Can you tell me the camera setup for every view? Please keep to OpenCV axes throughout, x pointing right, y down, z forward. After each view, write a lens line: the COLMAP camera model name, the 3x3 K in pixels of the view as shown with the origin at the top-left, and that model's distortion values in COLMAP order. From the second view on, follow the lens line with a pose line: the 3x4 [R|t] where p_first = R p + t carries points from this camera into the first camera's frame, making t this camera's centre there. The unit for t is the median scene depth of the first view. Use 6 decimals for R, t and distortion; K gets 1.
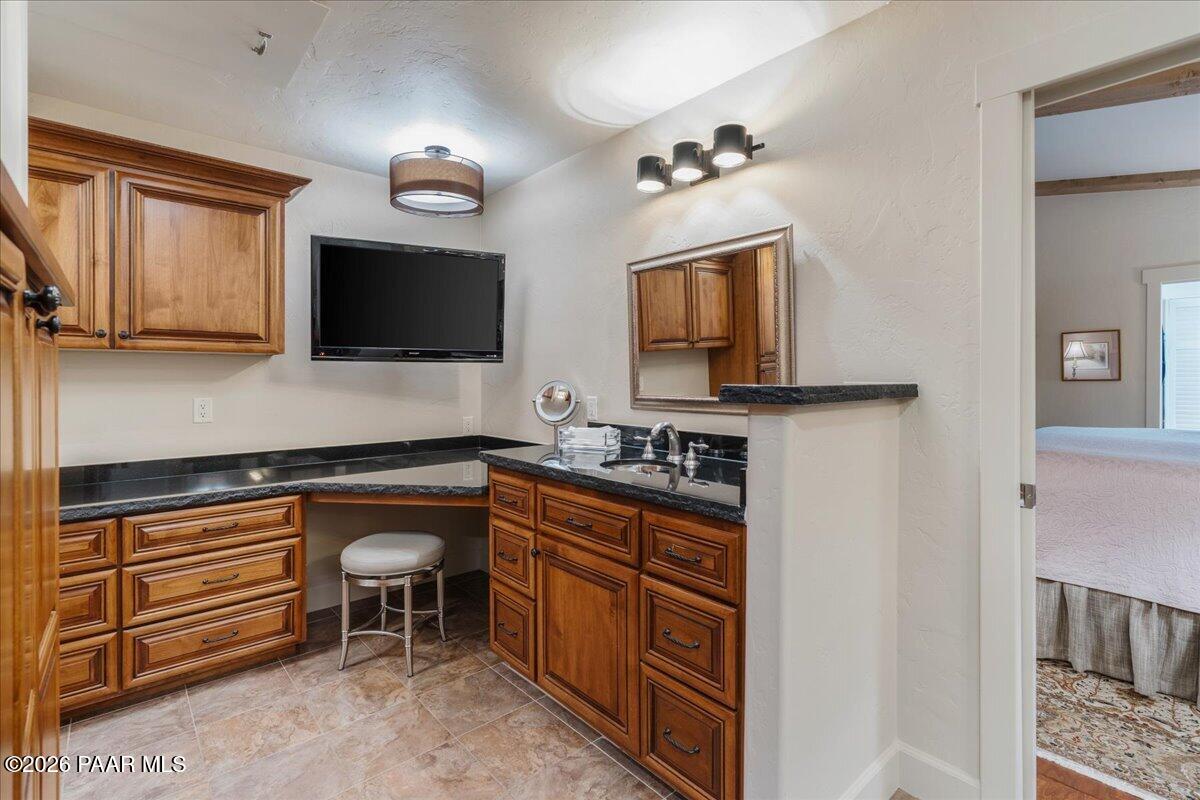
lens RADIAL K [[545.0, 0, 597.8], [0, 545.0, 383.8], [0, 0, 1]] dist [-0.002019, -0.000006]
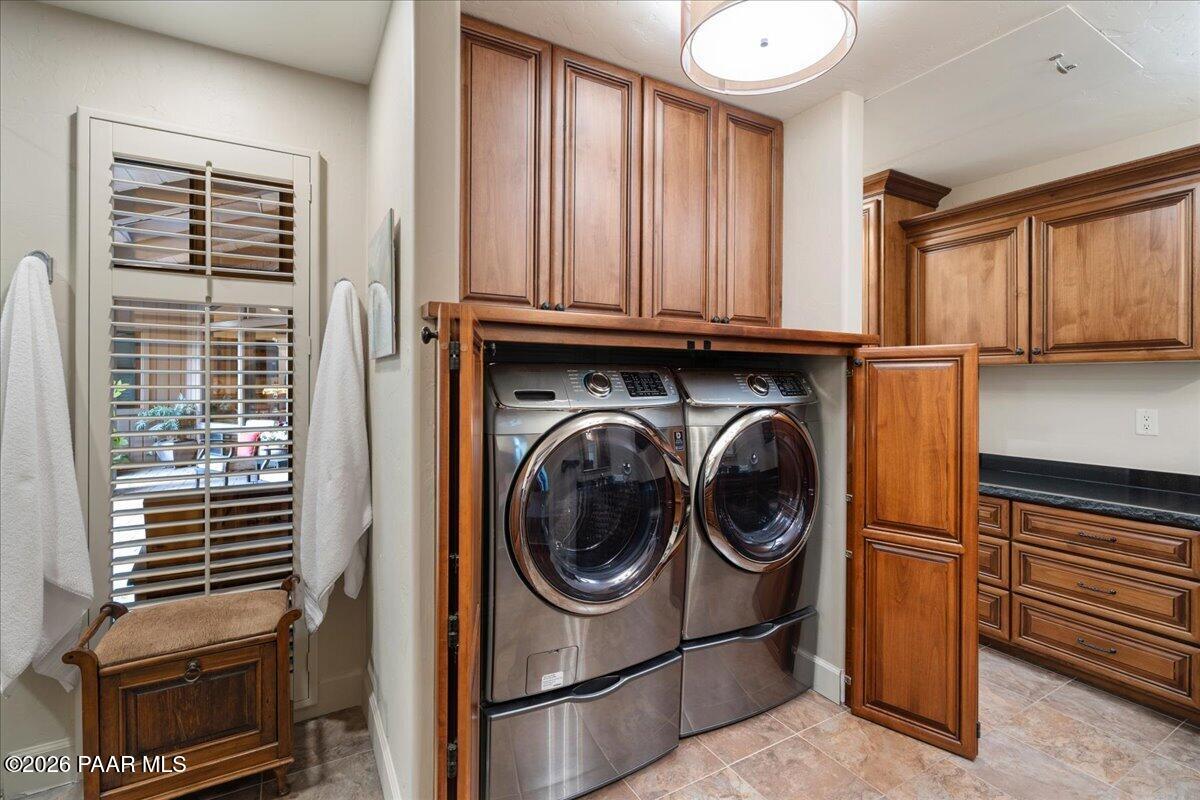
lens RADIAL K [[545.0, 0, 597.8], [0, 545.0, 383.8], [0, 0, 1]] dist [-0.002019, -0.000006]
pose [[-0.205078, 0.003881, -0.978738, 0.477096], [-0.010786, 0.999922, 0.006225, -0.015943], [0.978686, 0.011834, -0.205021, 0.299446]]
